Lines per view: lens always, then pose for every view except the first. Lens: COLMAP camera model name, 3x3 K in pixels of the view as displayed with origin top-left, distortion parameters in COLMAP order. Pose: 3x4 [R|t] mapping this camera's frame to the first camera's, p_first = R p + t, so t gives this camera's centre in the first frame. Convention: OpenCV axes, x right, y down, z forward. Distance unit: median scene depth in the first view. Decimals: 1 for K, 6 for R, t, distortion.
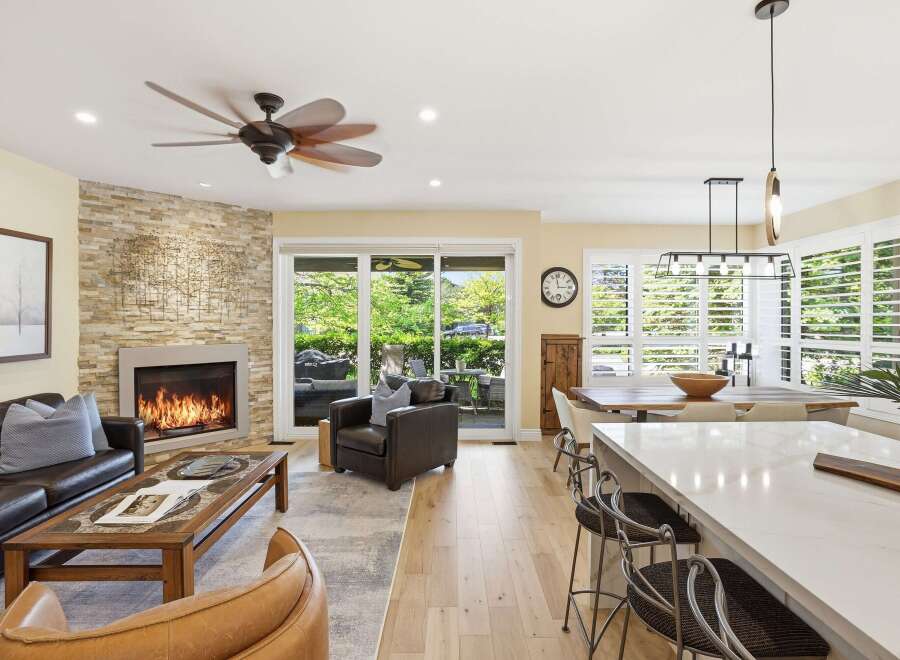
lens RADIAL K [[450.1, 0, 457.4], [0, 450.1, 324.2], [0, 0, 1]] dist [-0.040002, 0.014302]
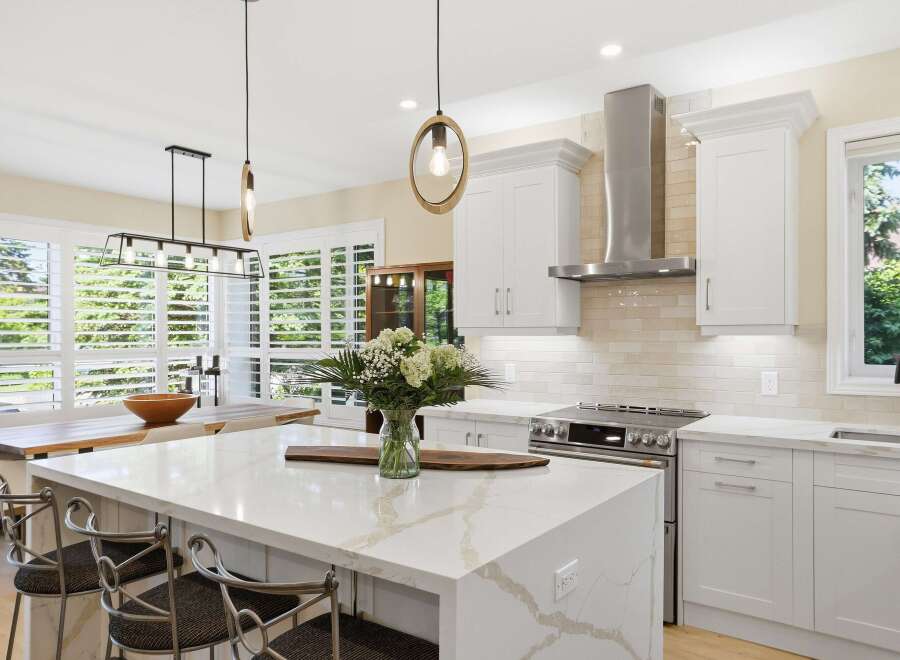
lens RADIAL K [[661.2, 0, 457.2], [0, 661.2, 339.5], [0, 0, 1]] dist [0.008619, -0.002118]
pose [[0.588771, -0.009750, 0.808241, -0.073119], [0.007753, 0.999949, 0.006415, 0.010804], [-0.808263, 0.002490, 0.588817, -0.085100]]
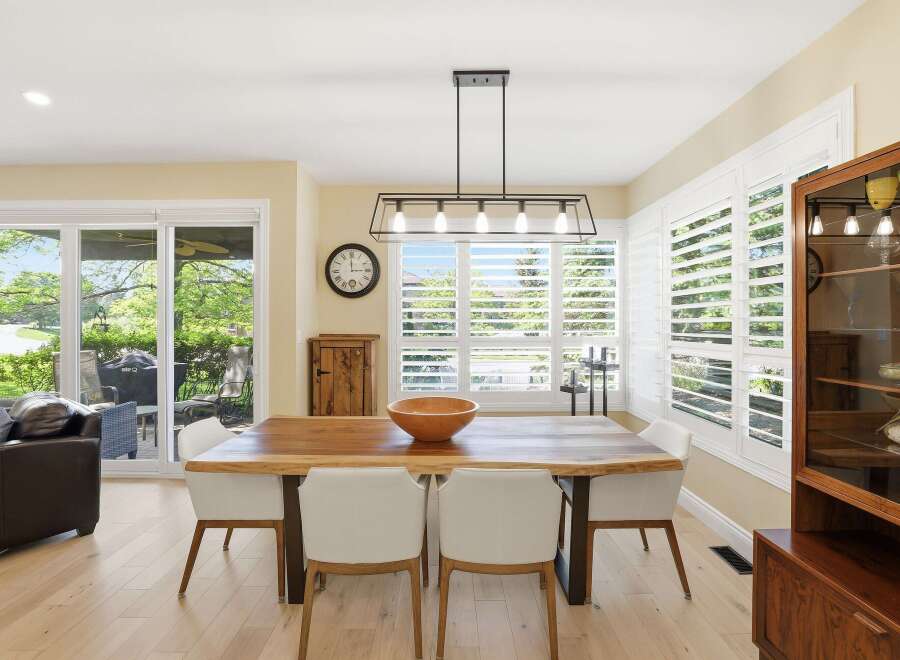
lens RADIAL K [[430.3, 0, 444.4], [0, 430.3, 321.3], [0, 0, 1]] dist [-0.019481, 0.003306]
pose [[0.999551, 0.003682, -0.029721, 0.467472], [-0.004146, 0.999871, -0.015548, 0.014424], [0.029660, 0.015665, 0.999437, 0.346373]]
